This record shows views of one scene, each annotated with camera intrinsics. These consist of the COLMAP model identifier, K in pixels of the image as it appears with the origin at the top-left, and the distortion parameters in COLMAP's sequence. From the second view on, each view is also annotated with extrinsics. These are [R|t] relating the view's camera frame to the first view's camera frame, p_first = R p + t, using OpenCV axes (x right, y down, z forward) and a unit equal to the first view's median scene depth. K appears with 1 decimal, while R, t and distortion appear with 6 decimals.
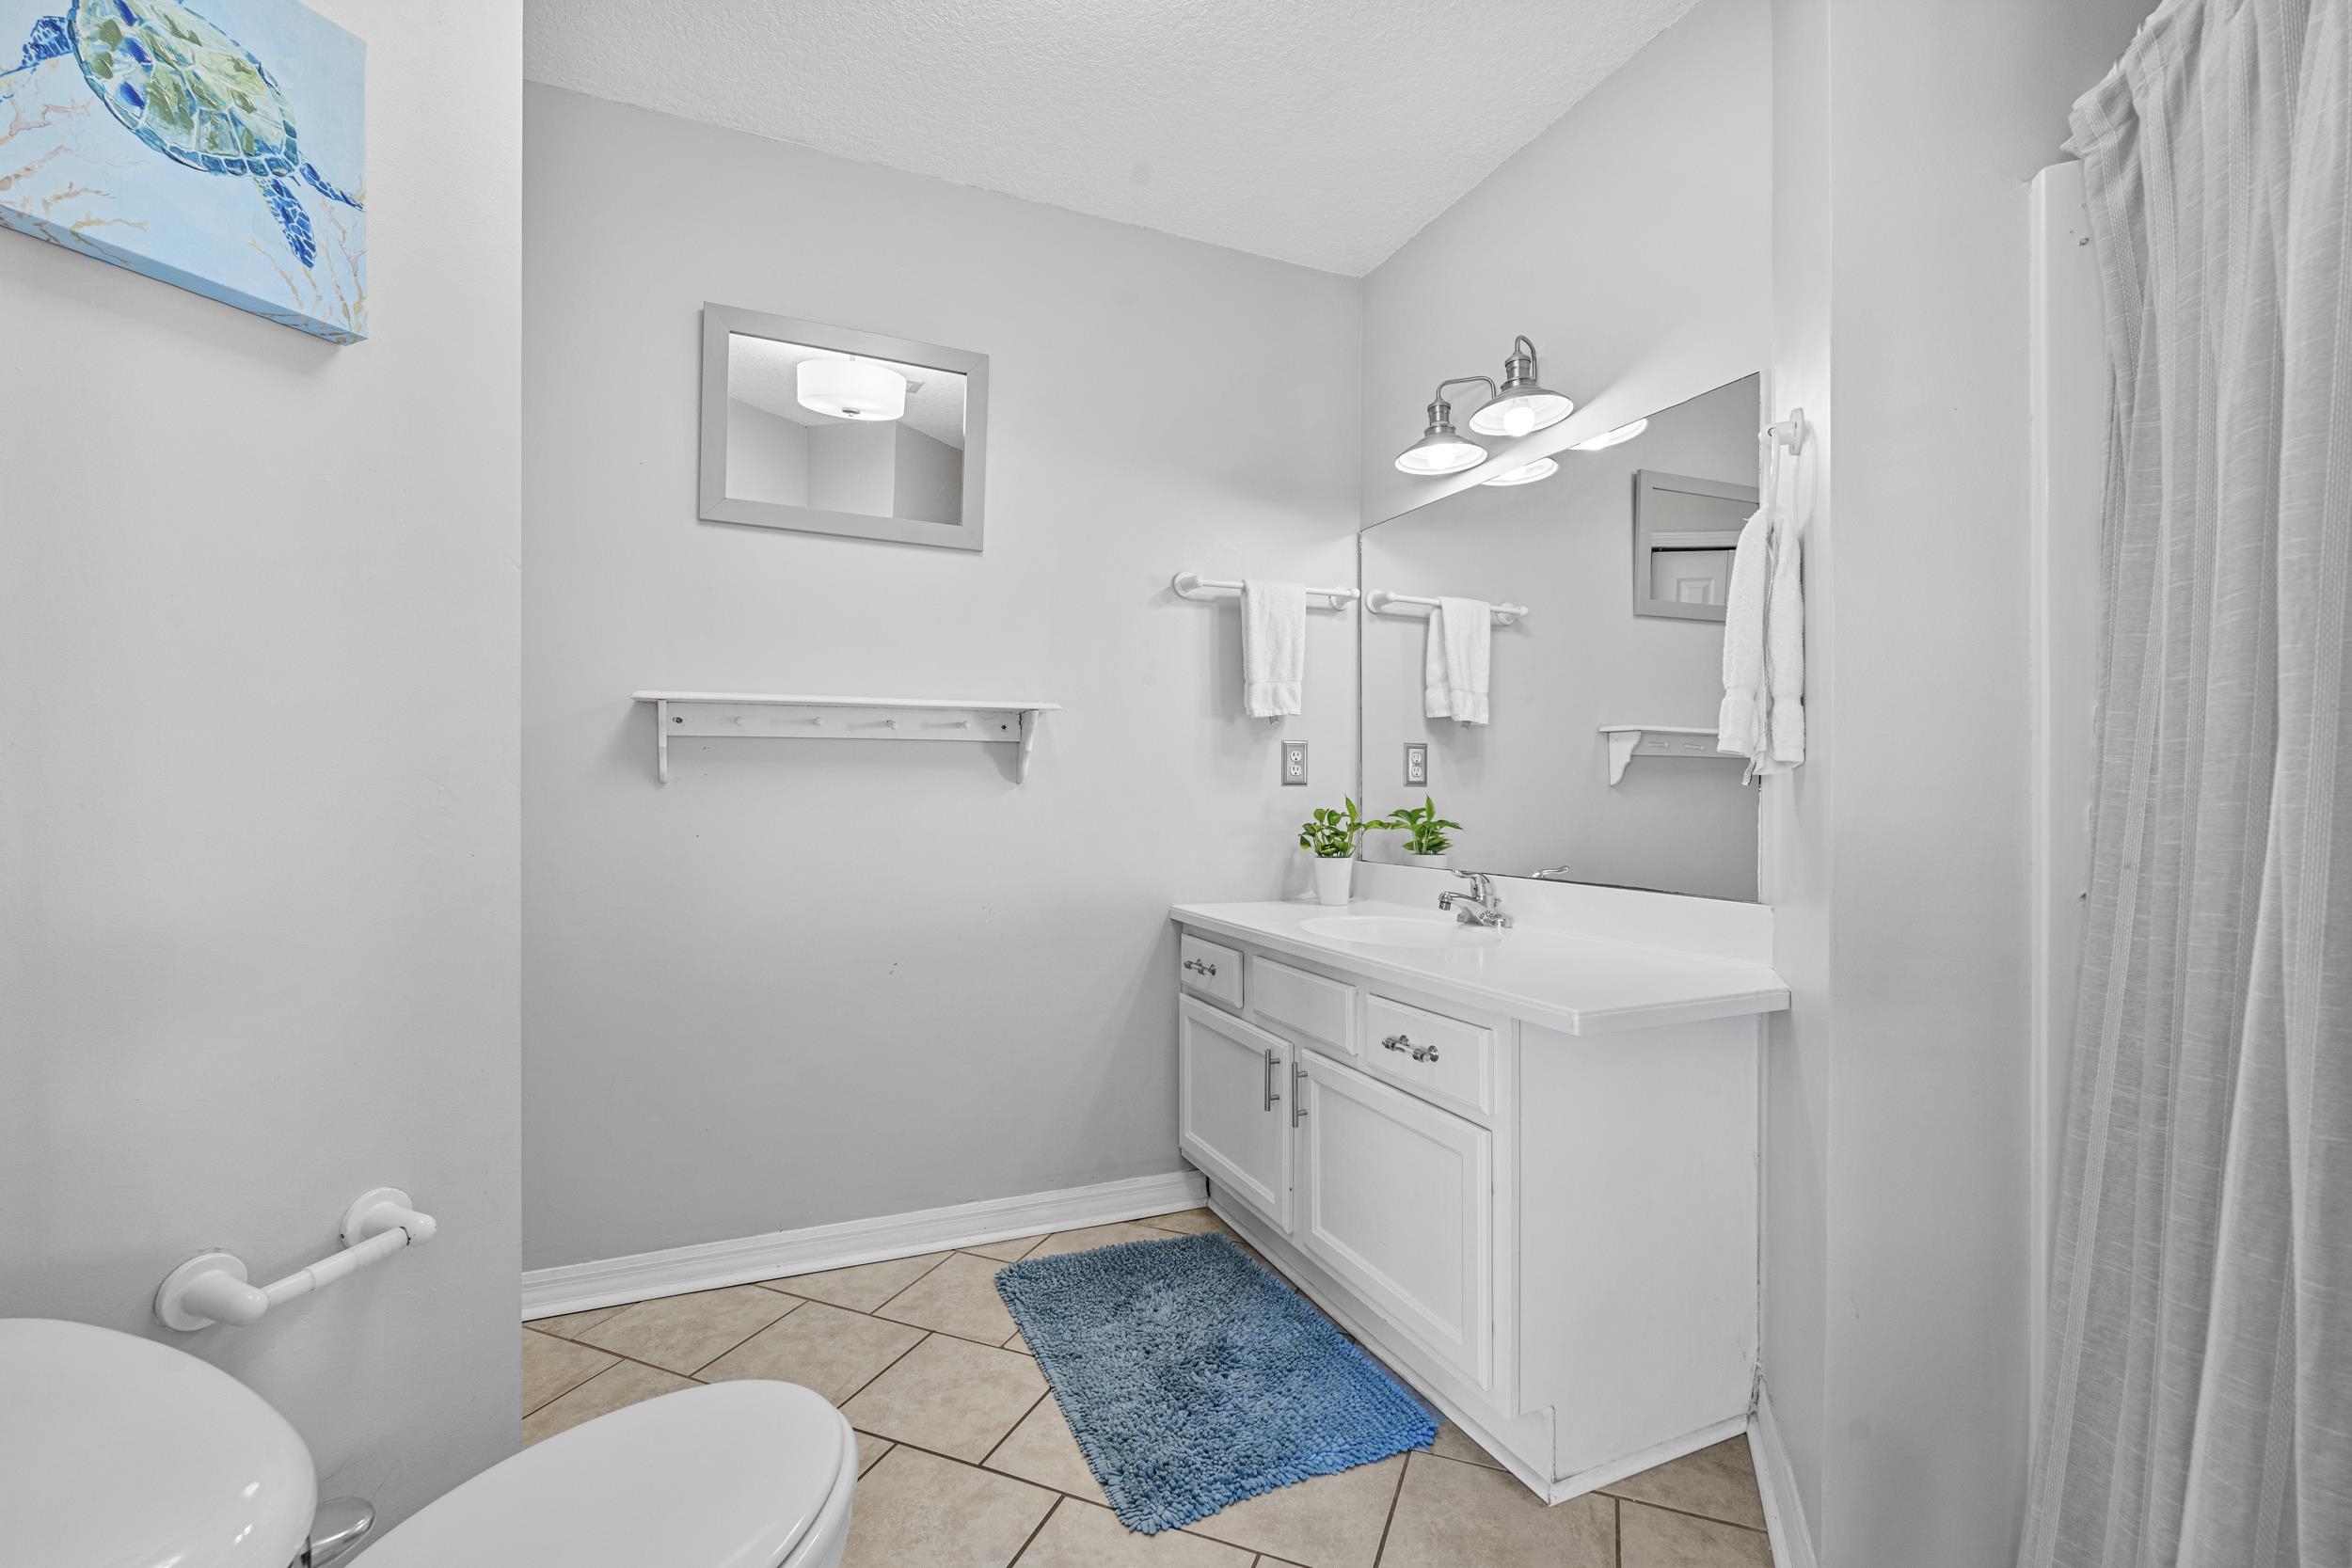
lens RADIAL K [[1028.1, 0, 1174.8], [0, 1028.1, 792.8], [0, 0, 1]] dist [-0.004192, -0.000202]
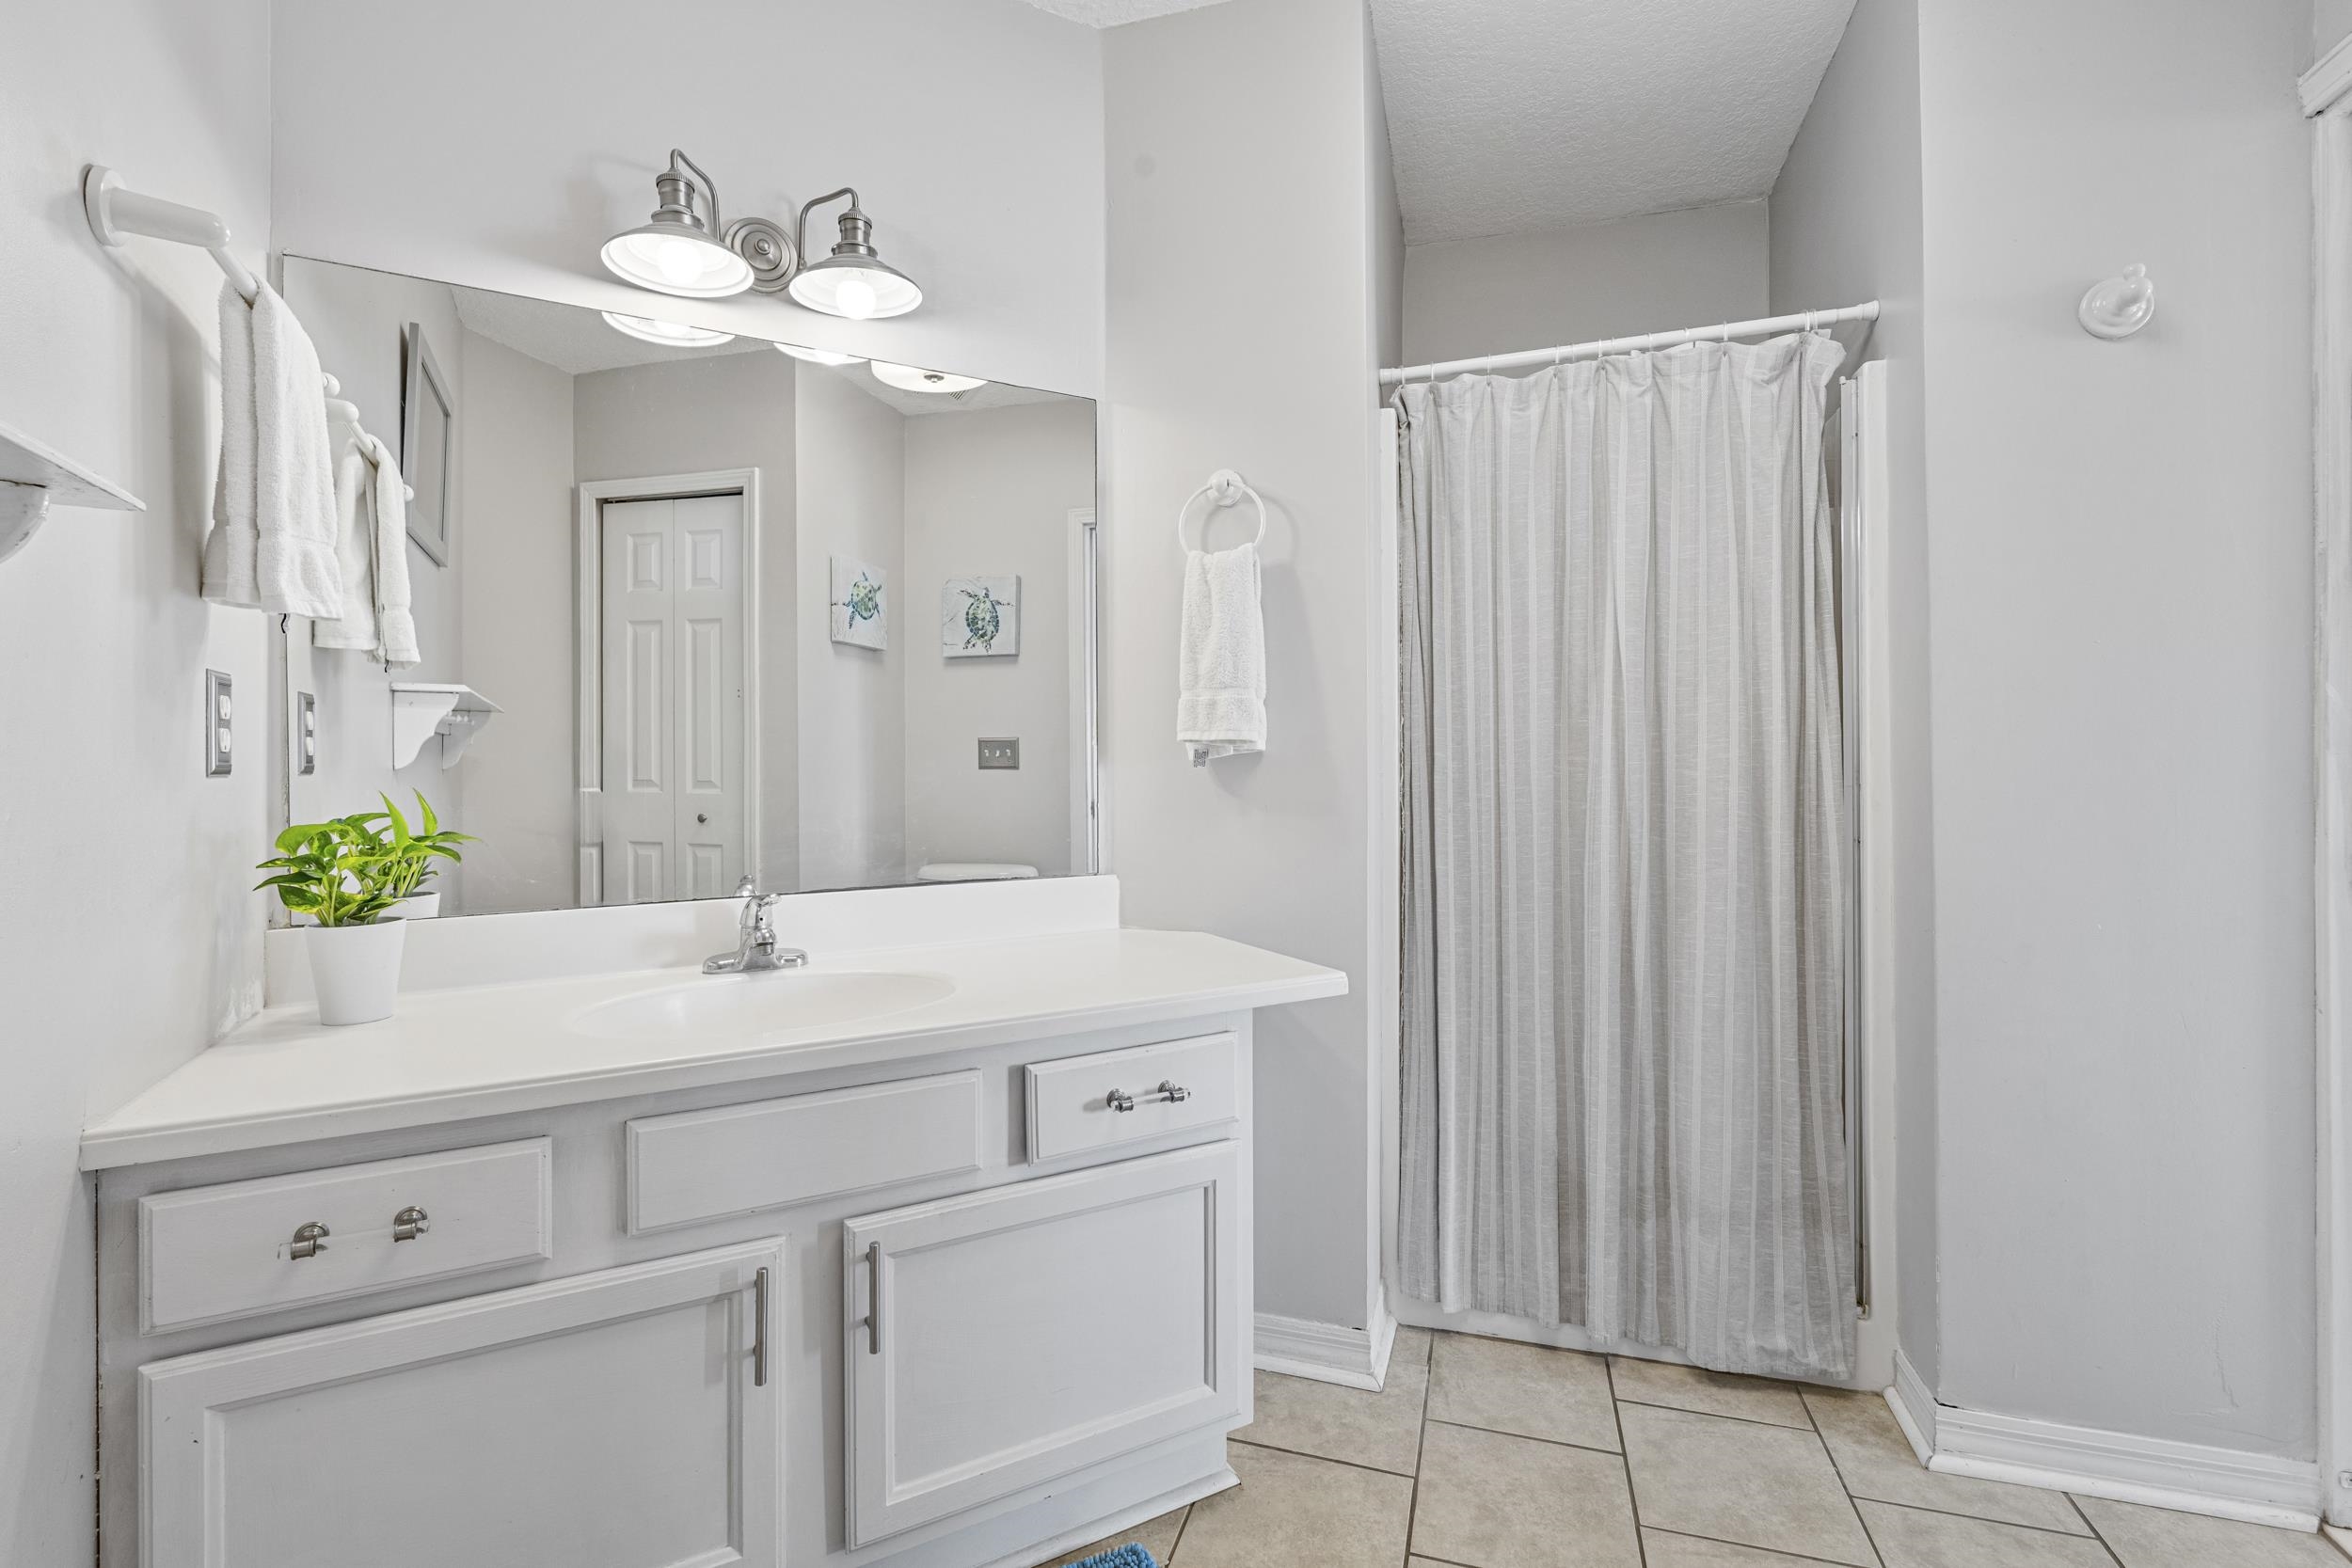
lens RADIAL K [[1028.1, 0, 1173.9], [0, 1028.1, 770.5], [0, 0, 1]] dist [-0.004192, -0.000202]
pose [[-0.095141, -0.002374, 0.995461, -0.449201], [0.002476, 0.999993, 0.002622, -0.010962], [-0.995461, 0.002714, -0.095134, 0.811018]]
